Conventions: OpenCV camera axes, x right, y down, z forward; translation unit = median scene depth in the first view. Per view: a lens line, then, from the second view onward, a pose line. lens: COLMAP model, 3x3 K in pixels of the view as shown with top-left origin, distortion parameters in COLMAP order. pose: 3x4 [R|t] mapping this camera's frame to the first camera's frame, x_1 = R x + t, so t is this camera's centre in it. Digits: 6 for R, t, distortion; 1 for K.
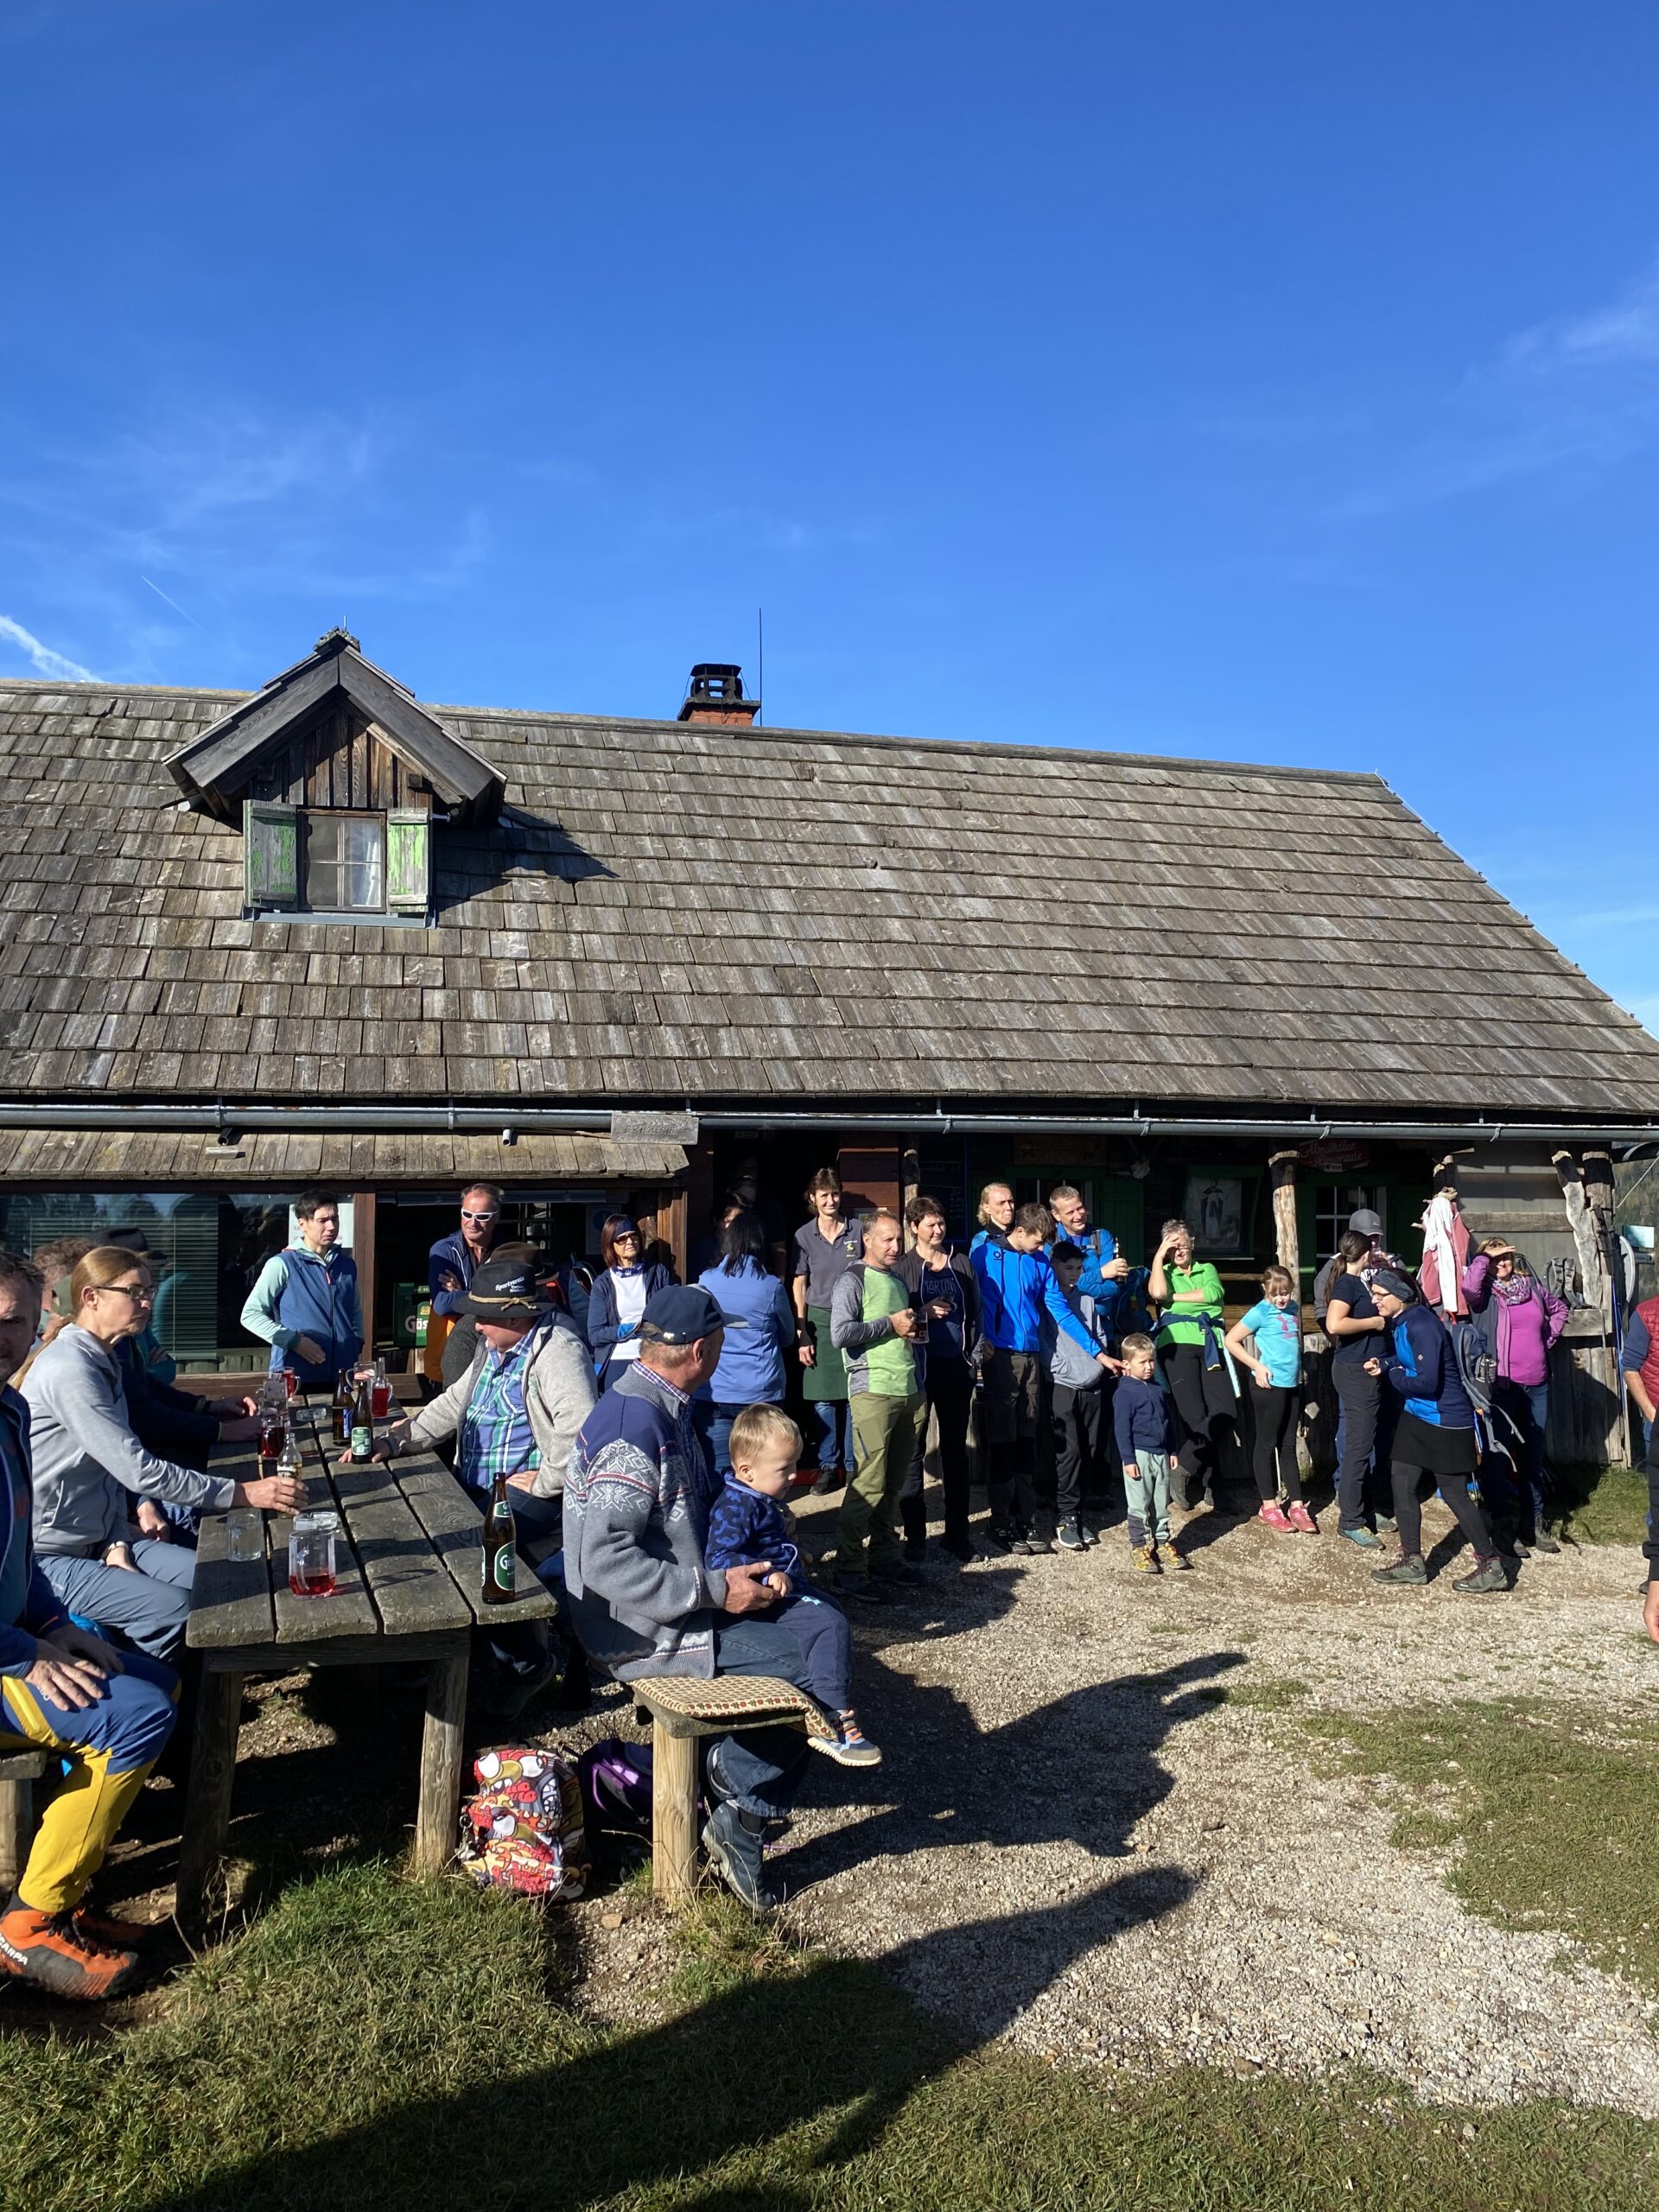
lens RADIAL K [[1683.6, 0, 840.7], [0, 1683.6, 1103.9], [0, 0, 1]] dist [0.181663, -0.463218]
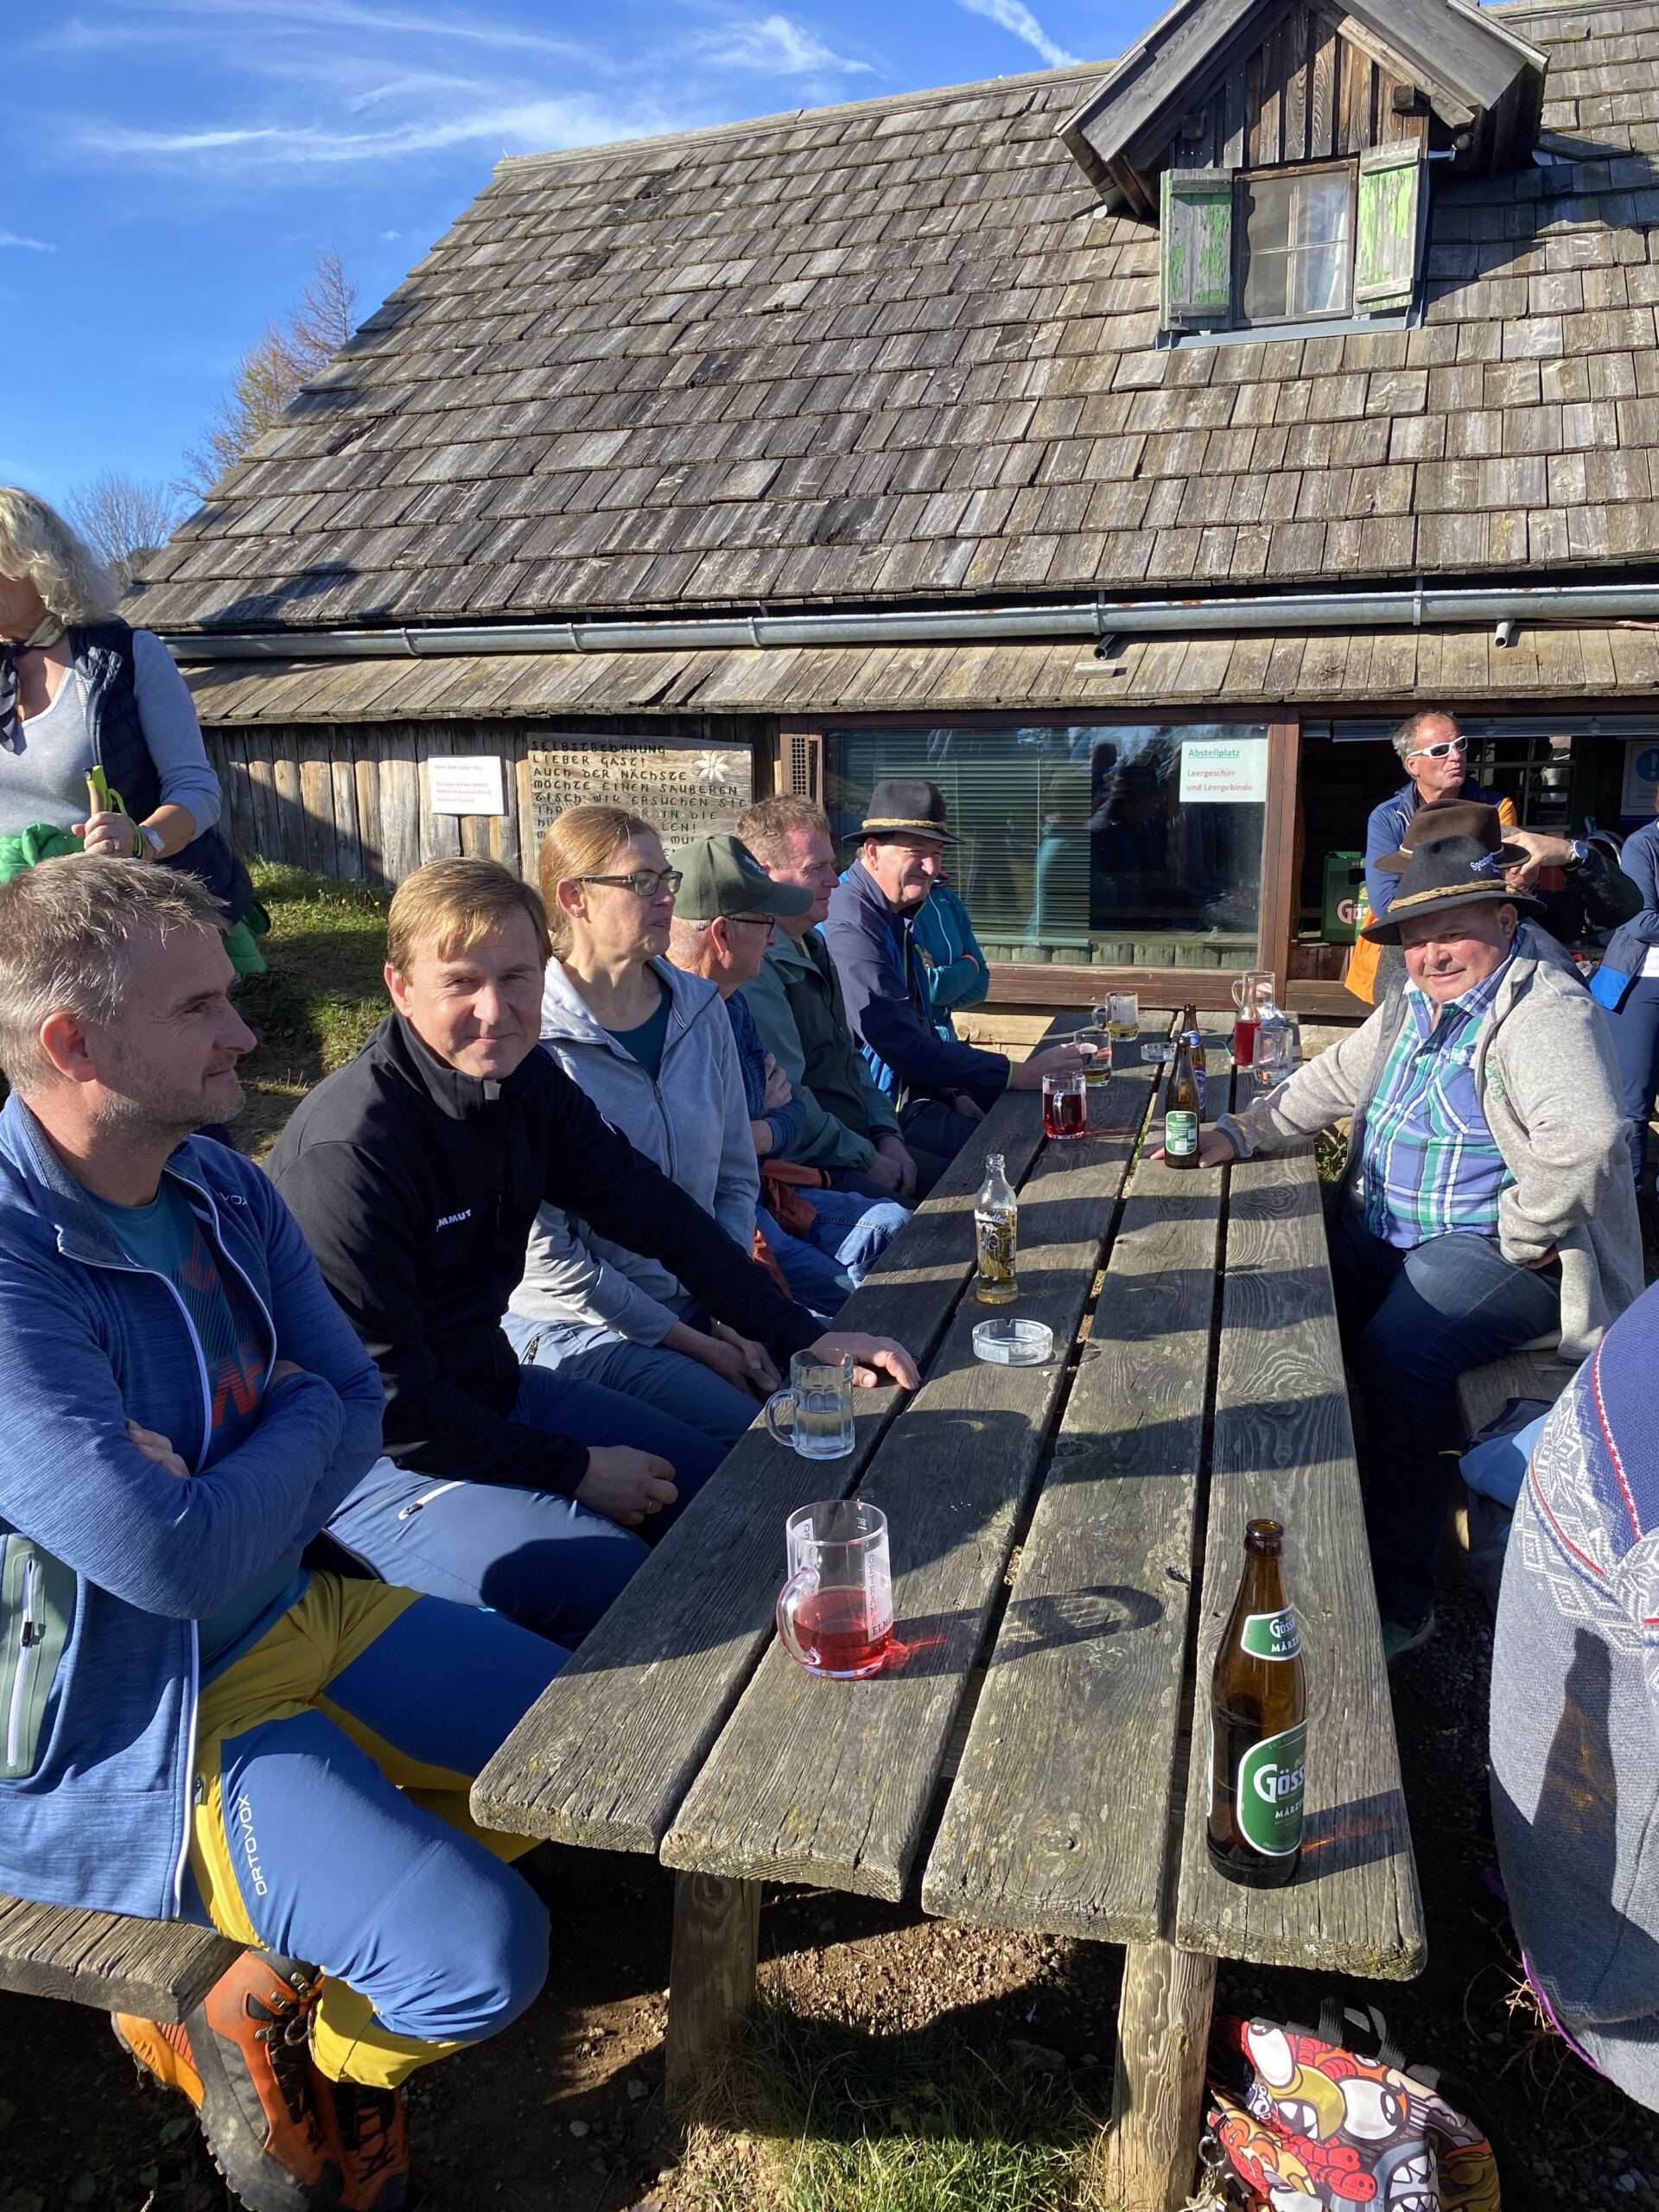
lens RADIAL K [[1694.8, 0, 829.5], [0, 1694.8, 1106.0], [0, 0, 1]] dist [-0.001856, 0.003470]
pose [[0.835320, 0.107961, -0.539059, -0.035420], [0.040040, 0.965978, 0.255508, 0.015353], [0.548304, -0.235014, 0.802578, 0.246460]]
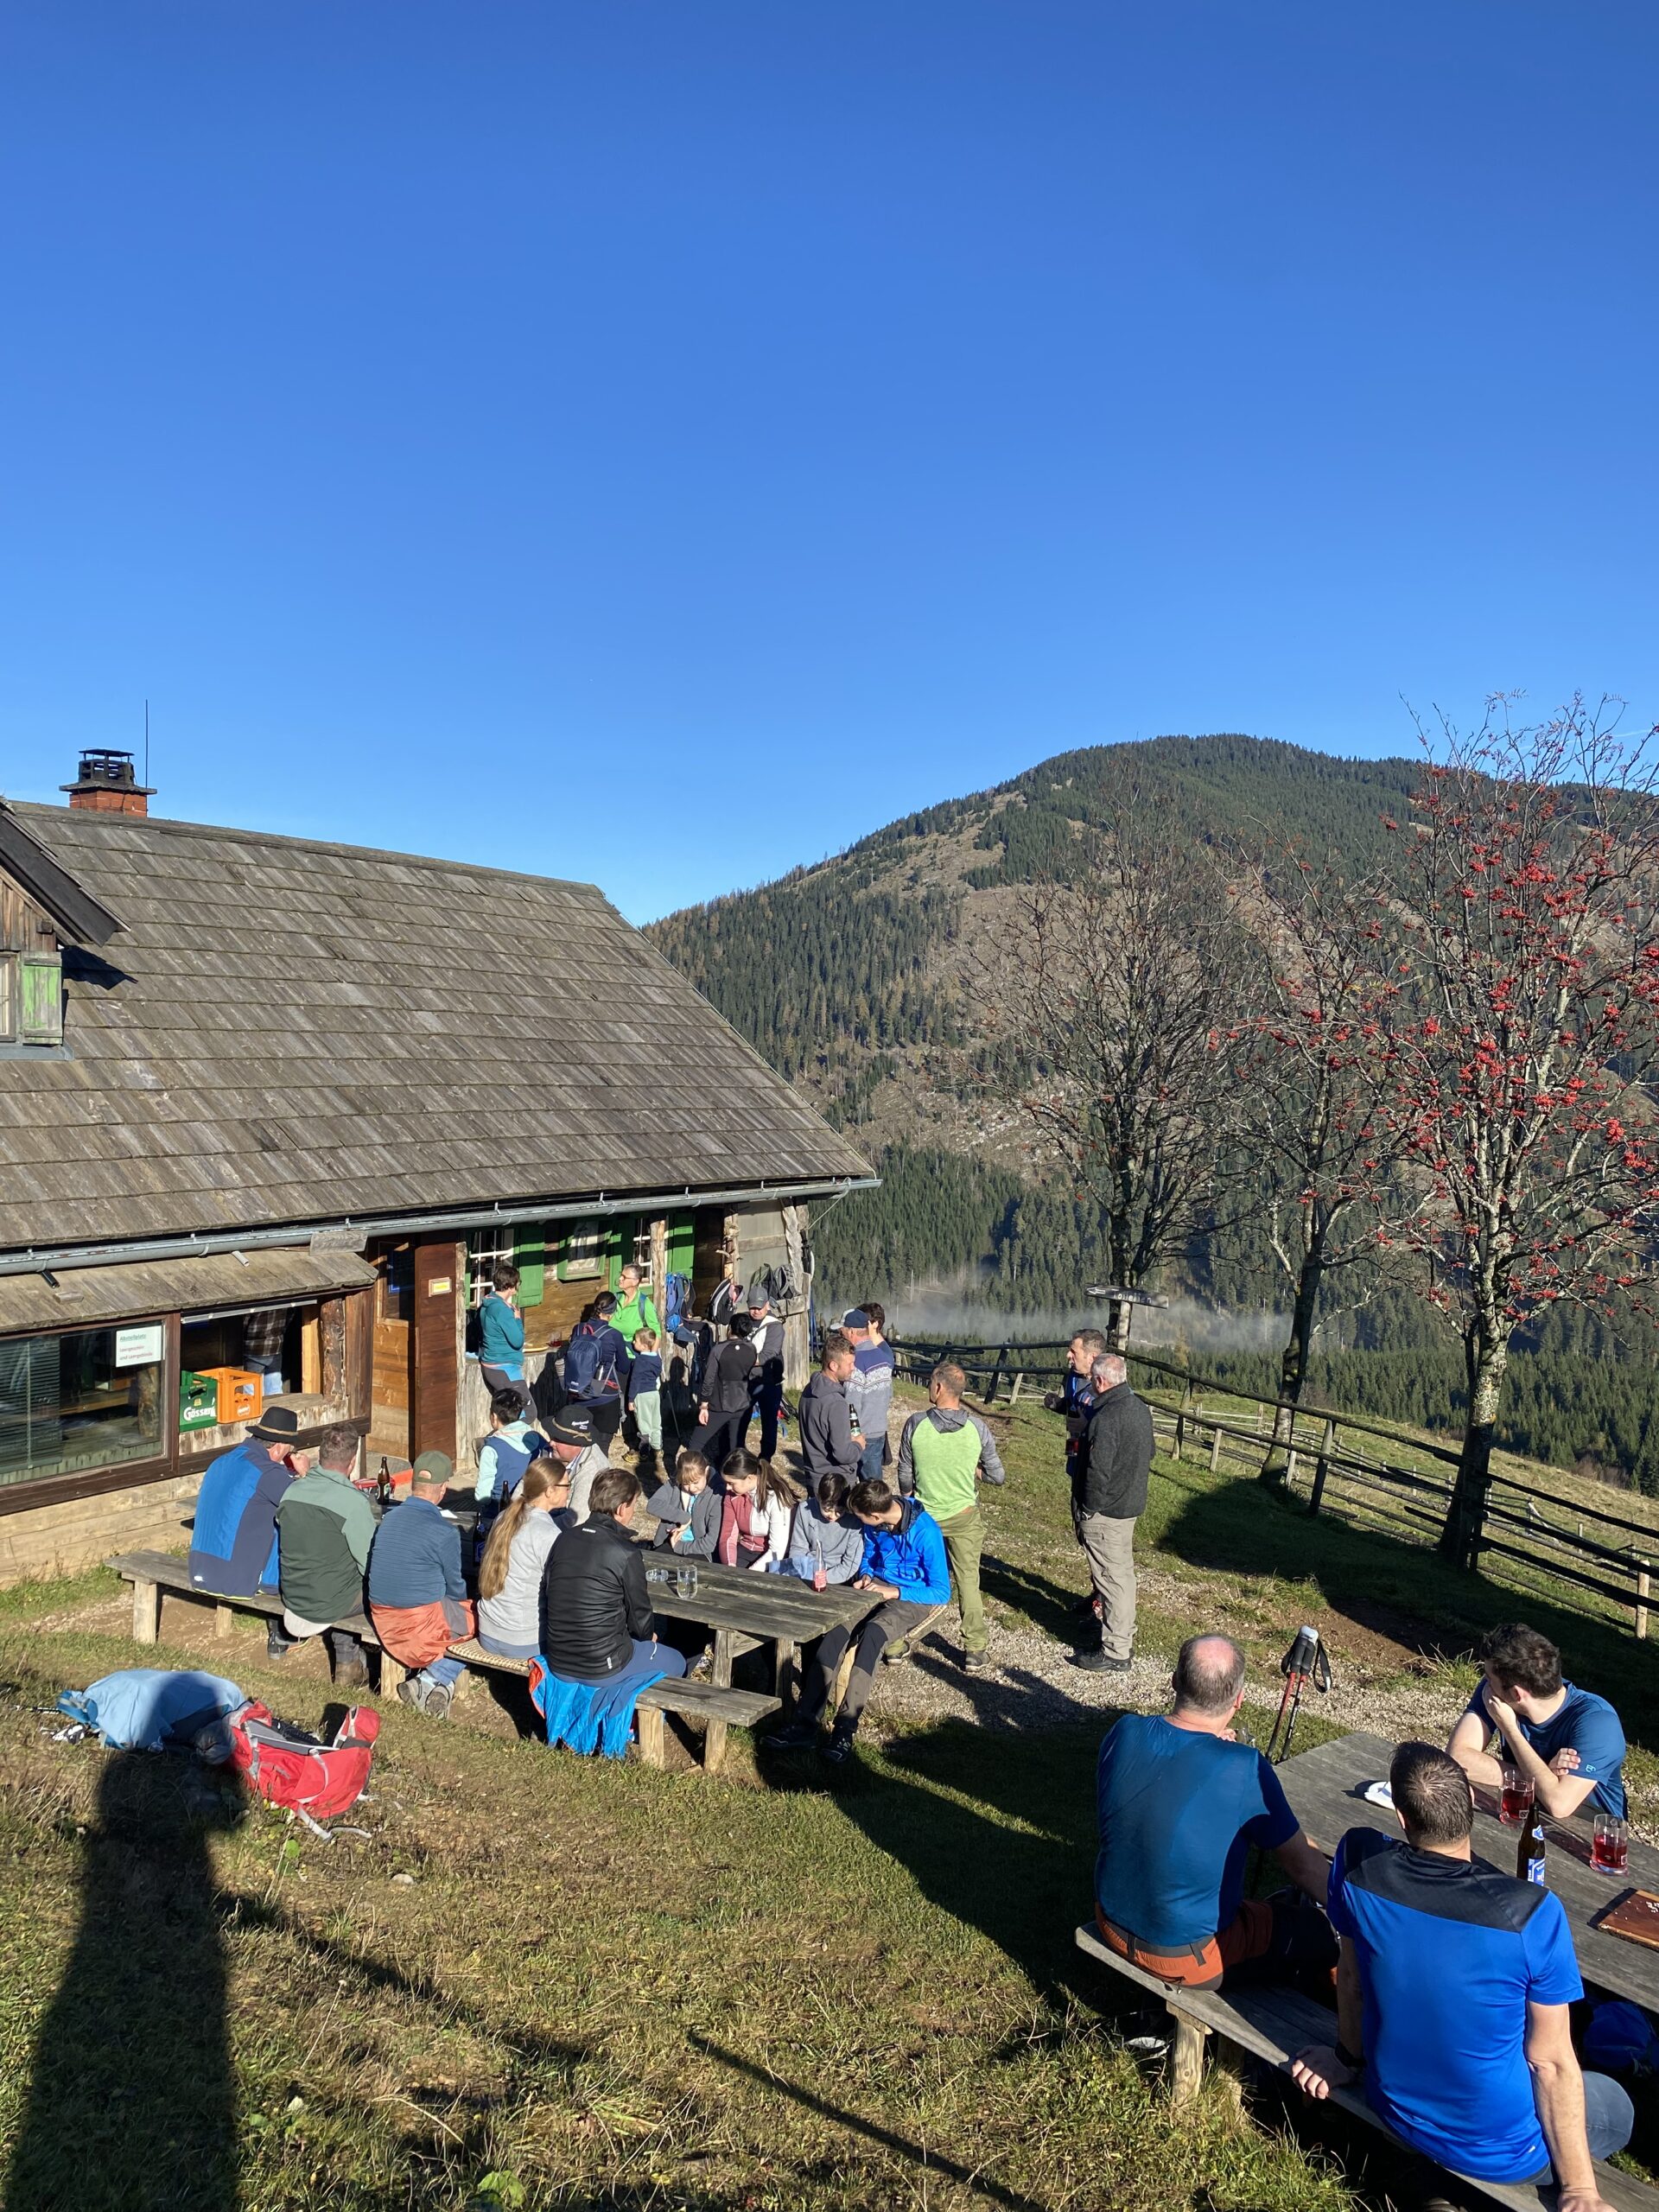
lens RADIAL K [[1677.1, 0, 829.5], [0, 1677.1, 1106.0], [0, 0, 1]] dist [0.171699, -0.418757]
pose [[0.766656, -0.003275, 0.642050, -0.584136], [-0.055050, 0.995969, 0.070814, -0.180754], [-0.639694, -0.089635, 0.763385, -0.219354]]
